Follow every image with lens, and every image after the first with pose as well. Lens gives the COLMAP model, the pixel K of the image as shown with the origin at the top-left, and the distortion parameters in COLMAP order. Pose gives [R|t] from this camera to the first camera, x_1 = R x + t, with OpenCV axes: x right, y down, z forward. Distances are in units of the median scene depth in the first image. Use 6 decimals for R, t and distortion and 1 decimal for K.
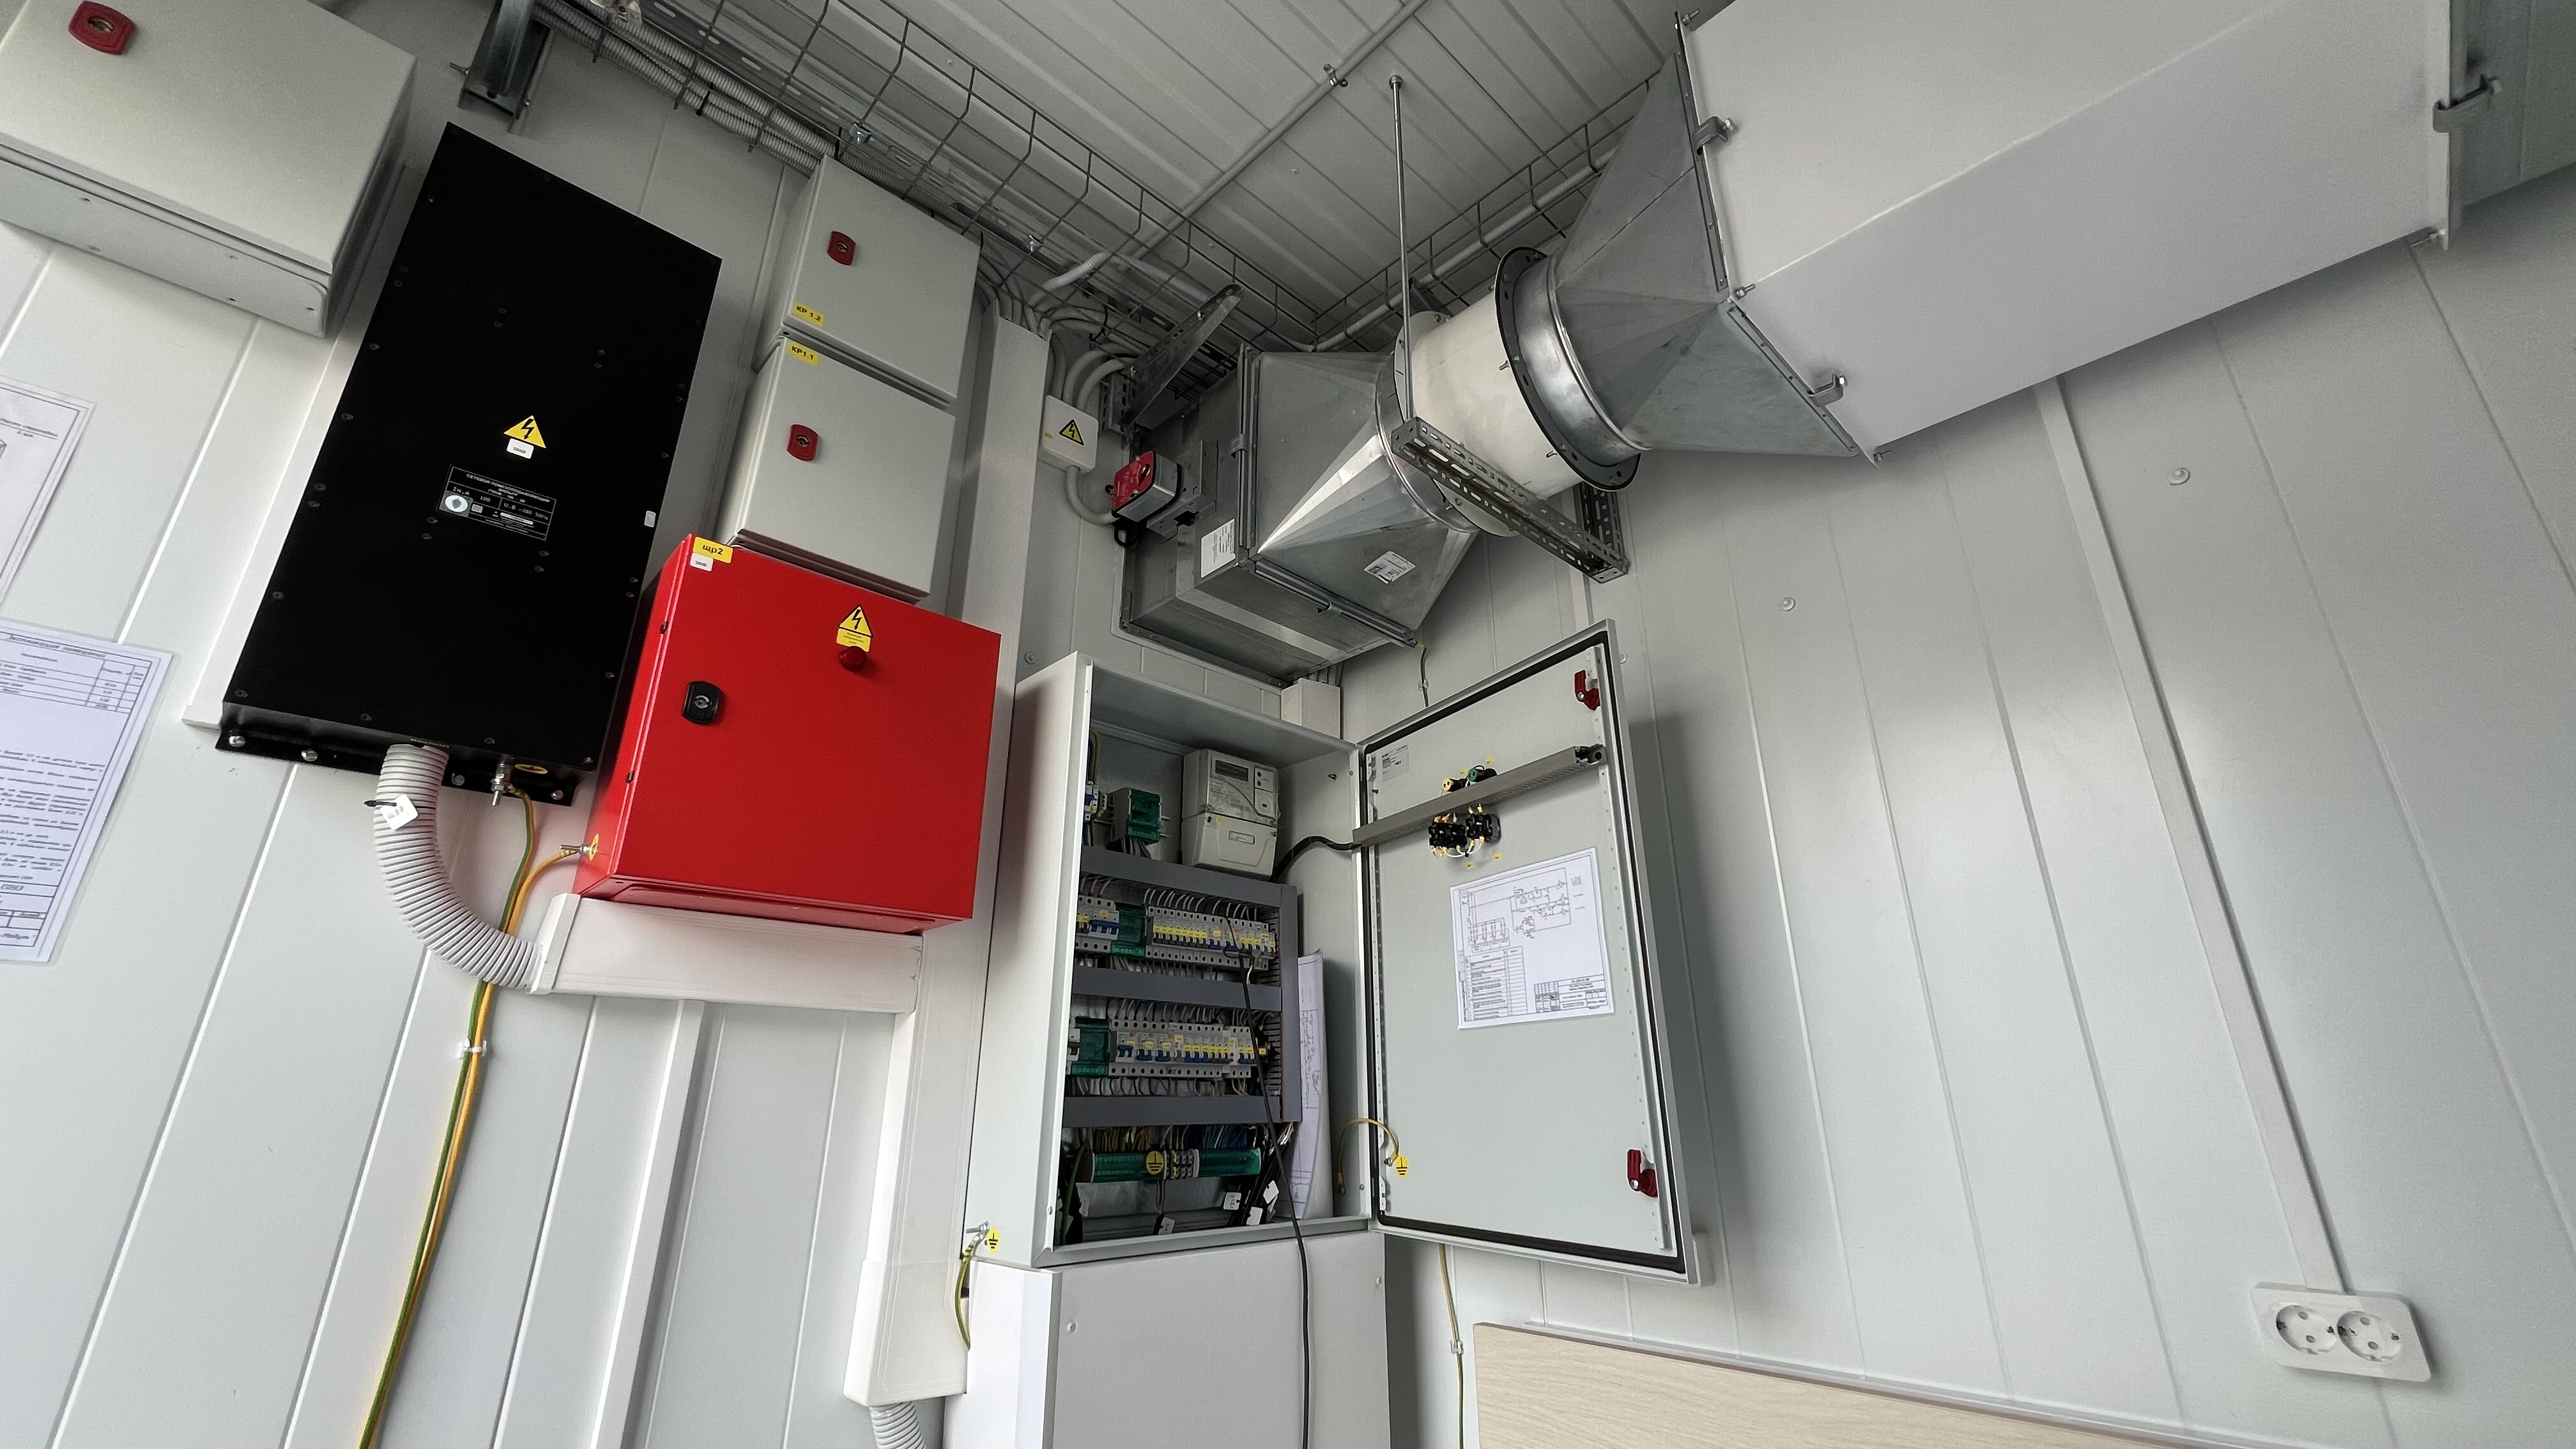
lens RADIAL K [[1034.0, 0, 1284.1], [0, 1034.0, 722.8], [0, 0, 1]] dist [-0.001693, 0.000871]
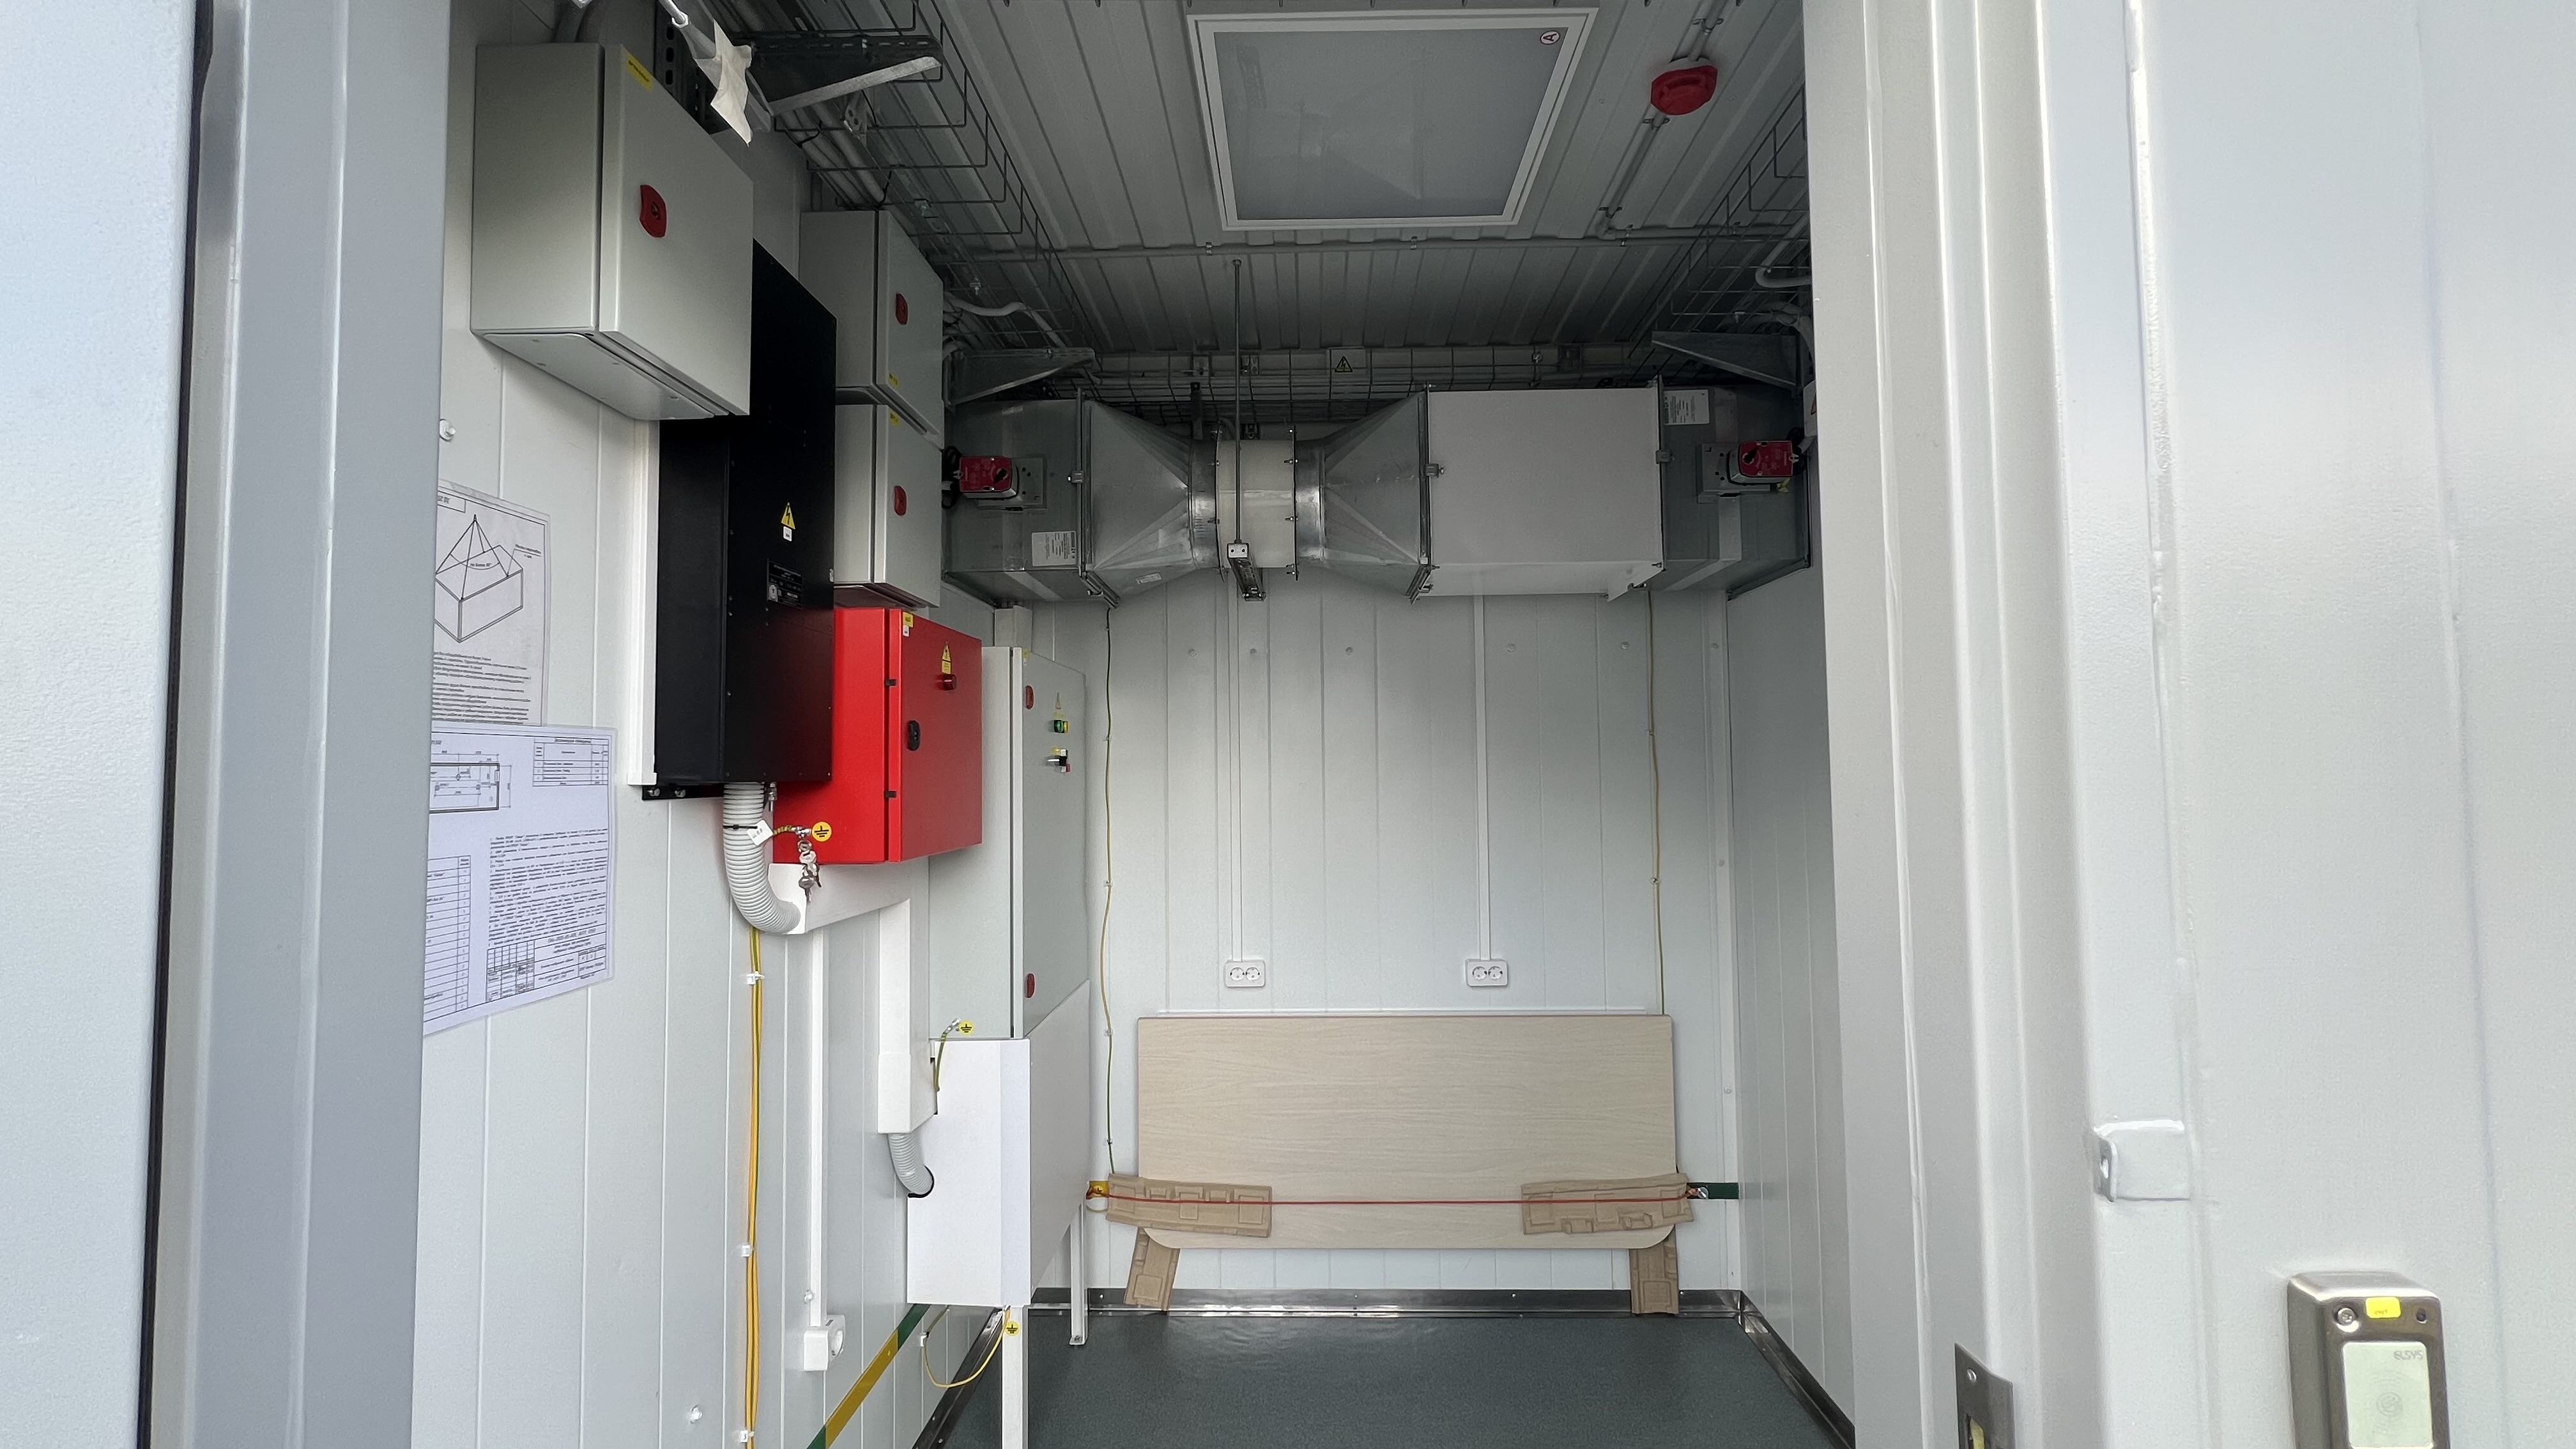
lens RADIAL K [[1041.6, 0, 1288.7], [0, 1041.6, 718.4], [0, 0, 1]] dist [-0.000267, 0.000000]
pose [[0.705803, 0.026141, 0.707926, -1.300062], [-0.234839, 0.951445, 0.199002, -0.484610], [-0.668351, -0.306705, 0.677672, -0.357178]]
